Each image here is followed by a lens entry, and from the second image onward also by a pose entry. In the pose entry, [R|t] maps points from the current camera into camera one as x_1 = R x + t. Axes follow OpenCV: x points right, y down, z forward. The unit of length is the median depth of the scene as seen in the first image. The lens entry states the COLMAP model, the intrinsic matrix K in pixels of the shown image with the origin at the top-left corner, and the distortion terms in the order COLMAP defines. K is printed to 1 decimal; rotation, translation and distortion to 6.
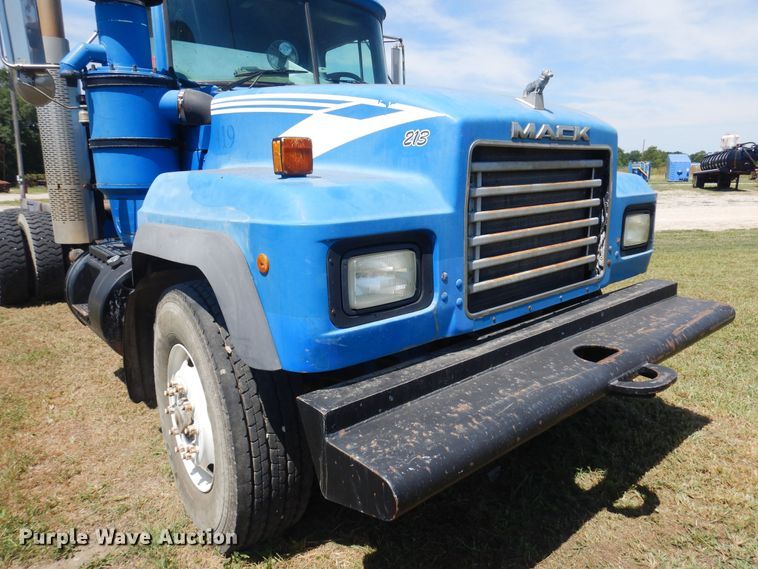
lens RADIAL K [[546.9, 0, 379.0], [0, 546.9, 284.5], [0, 0, 1]] dist [0.011732, -0.001379]
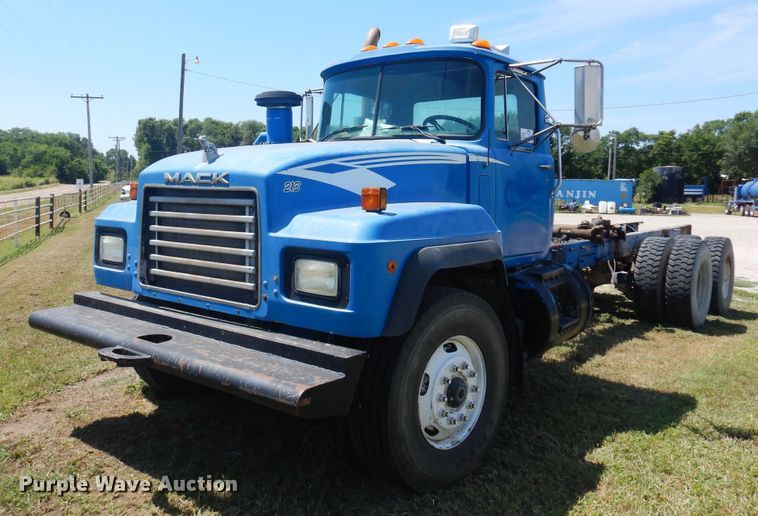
lens RADIAL K [[647.1, 0, 369.5], [0, 647.1, 209.1], [0, 0, 1]] dist [0.012644, 0.005215]
pose [[0.155536, 0.045139, -0.986798, 2.026847], [-0.230784, 0.972971, 0.008131, -0.315988], [0.960493, 0.226473, 0.161749, 1.175542]]
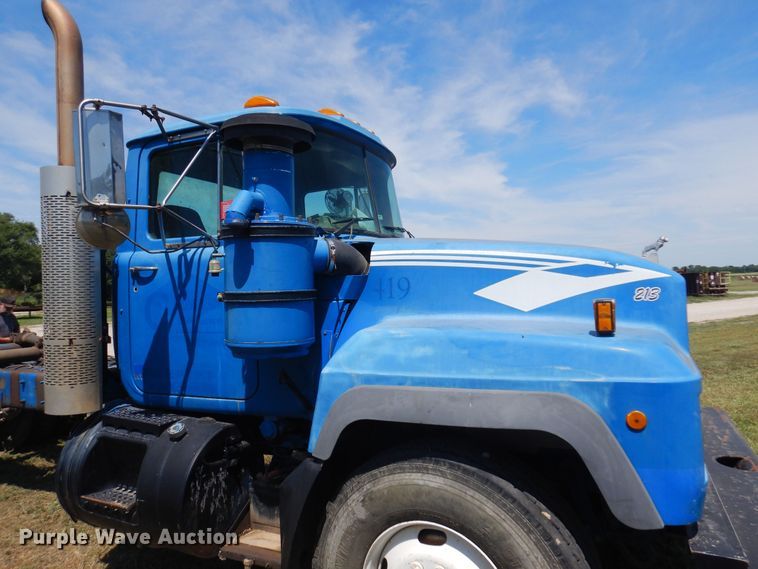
lens RADIAL K [[549.4, 0, 379.0], [0, 549.4, 284.5], [0, 0, 1]] dist [0.002410, -0.001716]
pose [[0.912724, -0.013006, 0.408369, -0.805827], [0.099215, 0.976632, -0.190645, -0.104539], [-0.396347, 0.214523, 0.892686, 0.152156]]
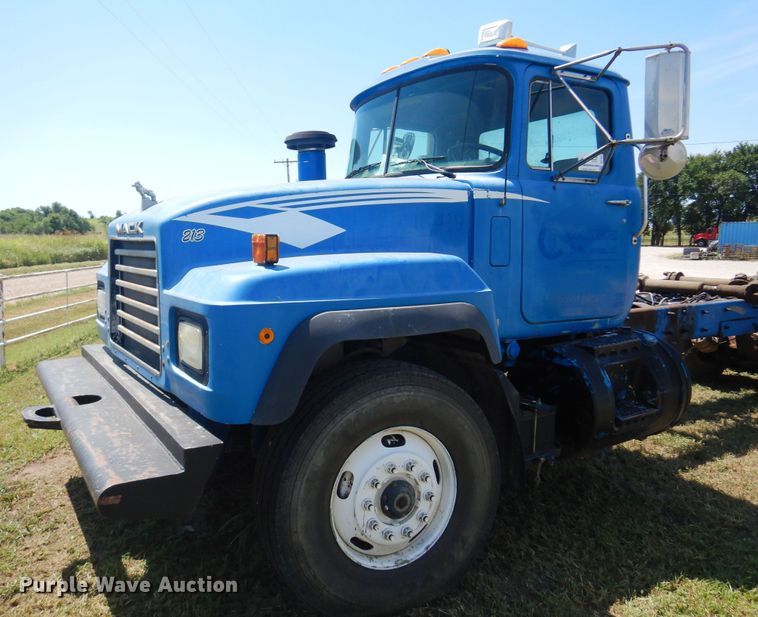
lens RADIAL K [[626.3, 0, 316.7], [0, 626.3, 291.2], [0, 0, 1]] dist [0.014131, -0.002476]
pose [[-0.227355, 0.093265, -0.969335, 1.656126], [-0.204958, 0.968524, 0.141259, -0.432321], [0.951999, 0.230789, -0.201084, 1.745979]]
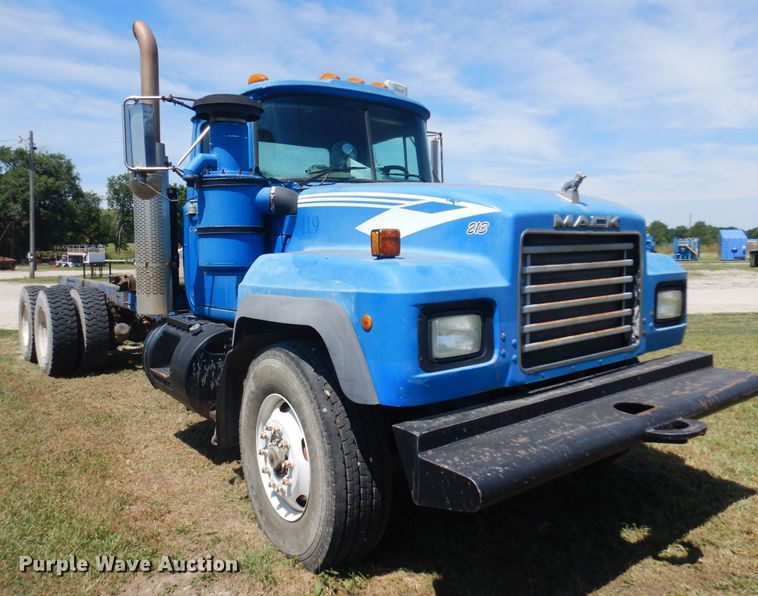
lens RADIAL K [[605.2, 0, 337.1], [0, 605.2, 289.7], [0, 0, 1]] dist [0.008271, -0.000117]
pose [[0.996103, 0.005797, -0.088004, -0.115473], [-0.017648, 0.990758, -0.134490, 0.061027], [0.086411, 0.135519, 0.986999, -0.348389]]
